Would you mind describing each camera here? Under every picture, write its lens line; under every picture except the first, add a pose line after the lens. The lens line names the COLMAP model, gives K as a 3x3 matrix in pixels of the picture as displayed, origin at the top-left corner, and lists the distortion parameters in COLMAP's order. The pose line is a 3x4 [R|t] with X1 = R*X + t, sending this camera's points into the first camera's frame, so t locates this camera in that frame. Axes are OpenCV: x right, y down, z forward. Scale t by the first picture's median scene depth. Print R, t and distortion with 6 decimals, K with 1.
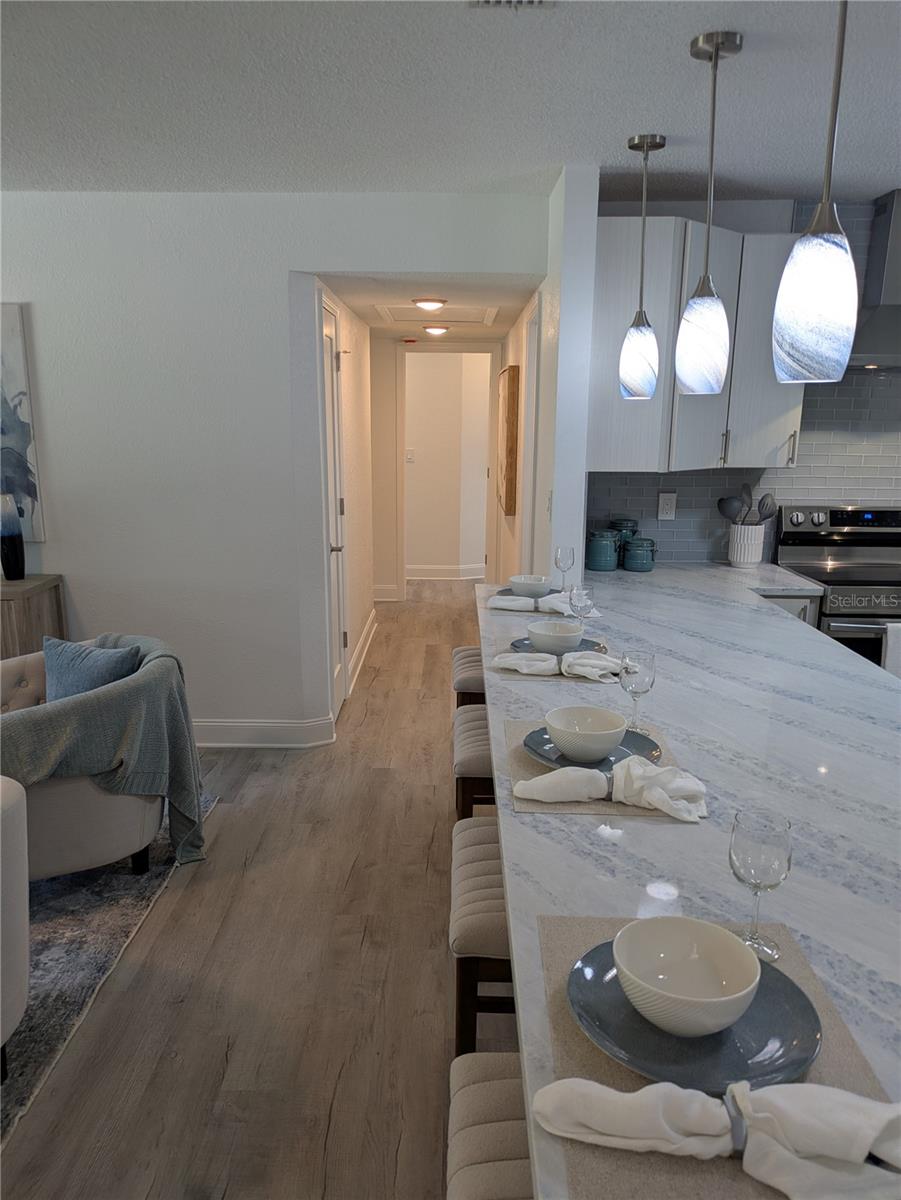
lens RADIAL K [[887.7, 0, 449.5], [0, 887.7, 604.8], [0, 0, 1]] dist [0.016215, -0.004399]
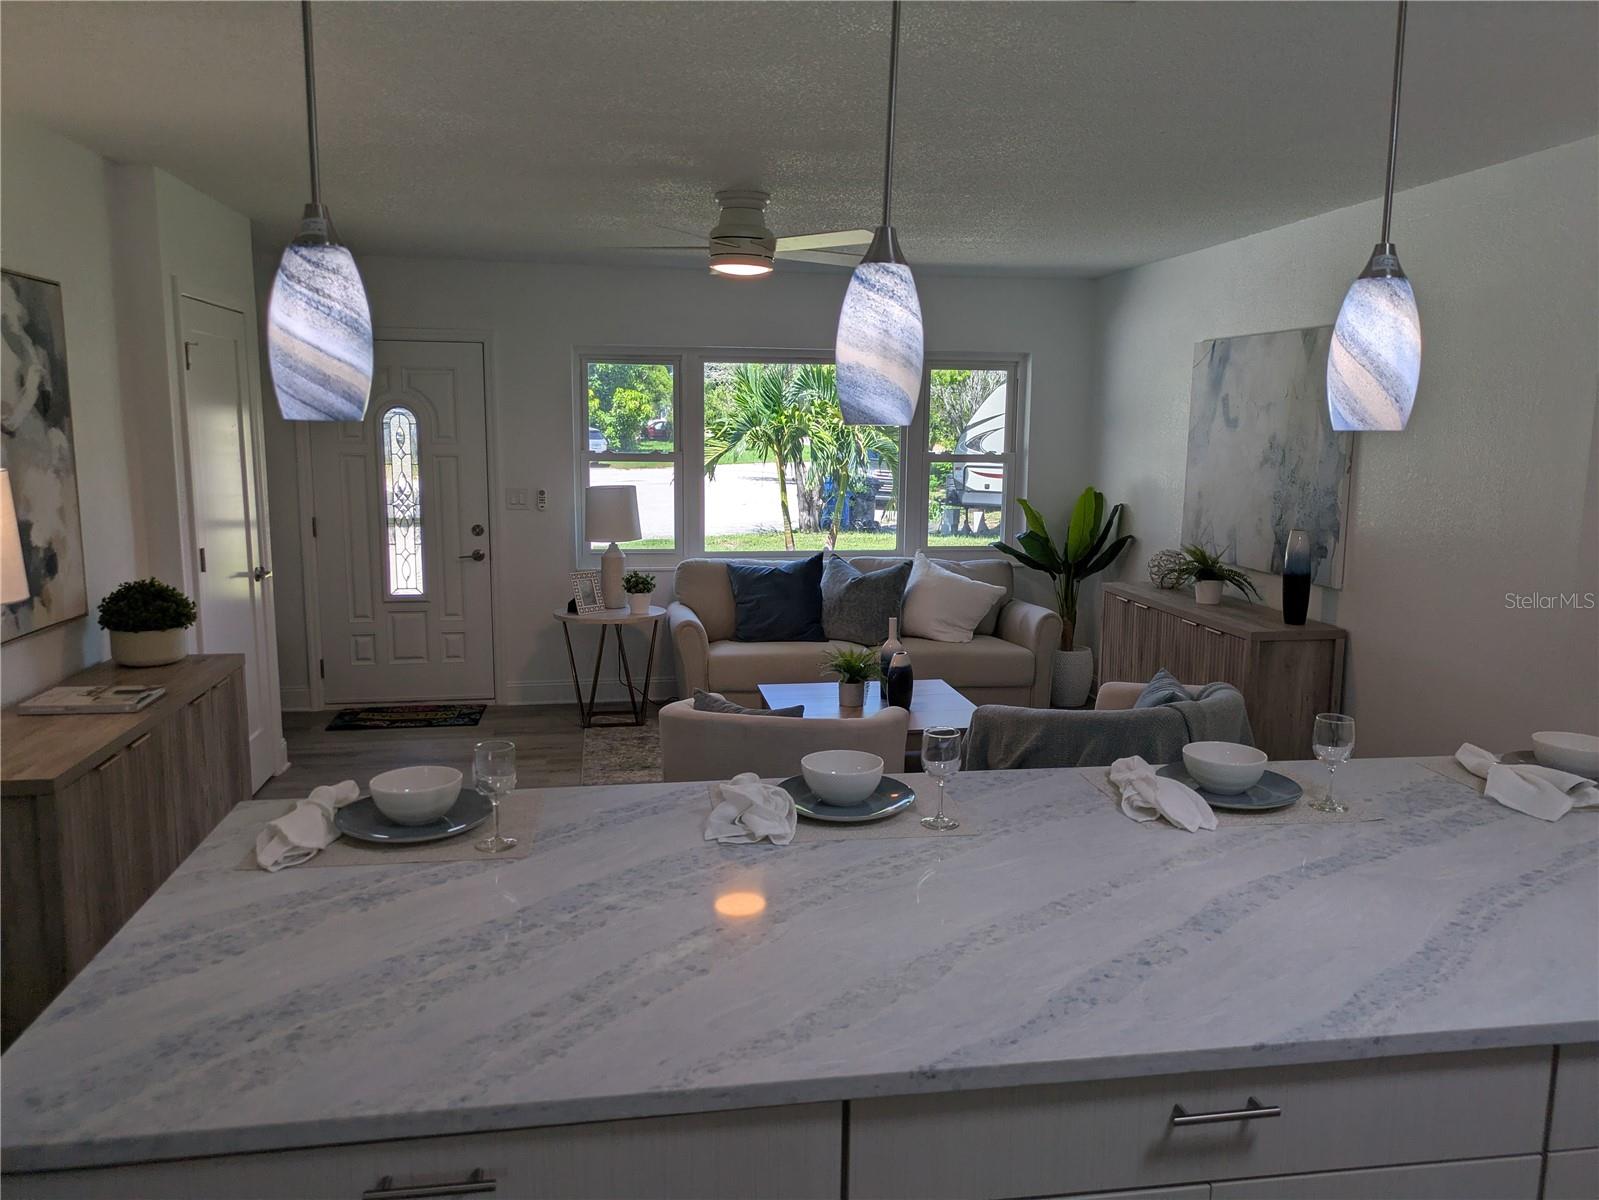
lens RADIAL K [[1182.8, 0, 805.6], [0, 1182.8, 598.7], [0, 0, 1]] dist [0.016215, -0.004399]
pose [[0.176318, 0.146637, -0.973350, 0.962458], [-0.220369, 0.969623, 0.106157, -0.118712], [0.959349, 0.195778, 0.203276, 0.470713]]
